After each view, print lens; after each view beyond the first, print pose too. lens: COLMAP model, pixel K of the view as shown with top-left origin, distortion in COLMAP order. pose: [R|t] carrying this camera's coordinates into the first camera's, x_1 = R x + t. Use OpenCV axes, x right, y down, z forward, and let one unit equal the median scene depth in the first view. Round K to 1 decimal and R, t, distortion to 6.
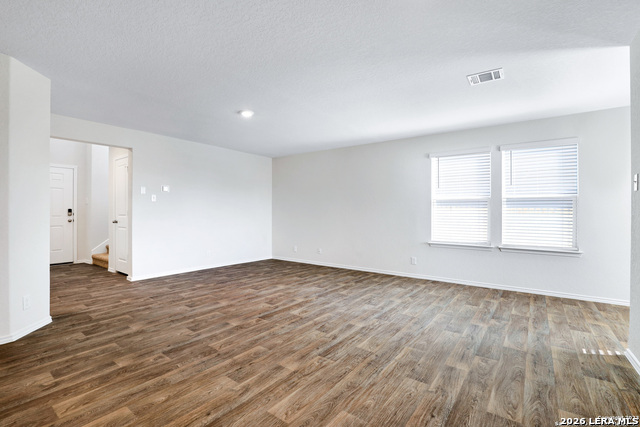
lens RADIAL K [[292.0, 0, 310.9], [0, 292.0, 212.6], [0, 0, 1]] dist [-0.020561, 0.000380]
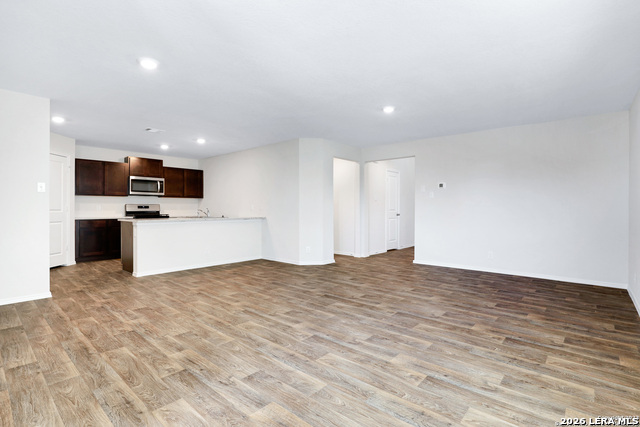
lens RADIAL K [[302.3, 0, 329.7], [0, 302.3, 209.0], [0, 0, 1]] dist [-0.021531, -0.000151]
pose [[-0.033644, -0.002626, -0.999430, 1.207591], [0.001198, 0.999996, -0.002667, 0.016920], [0.999433, -0.001287, -0.033641, 1.218756]]
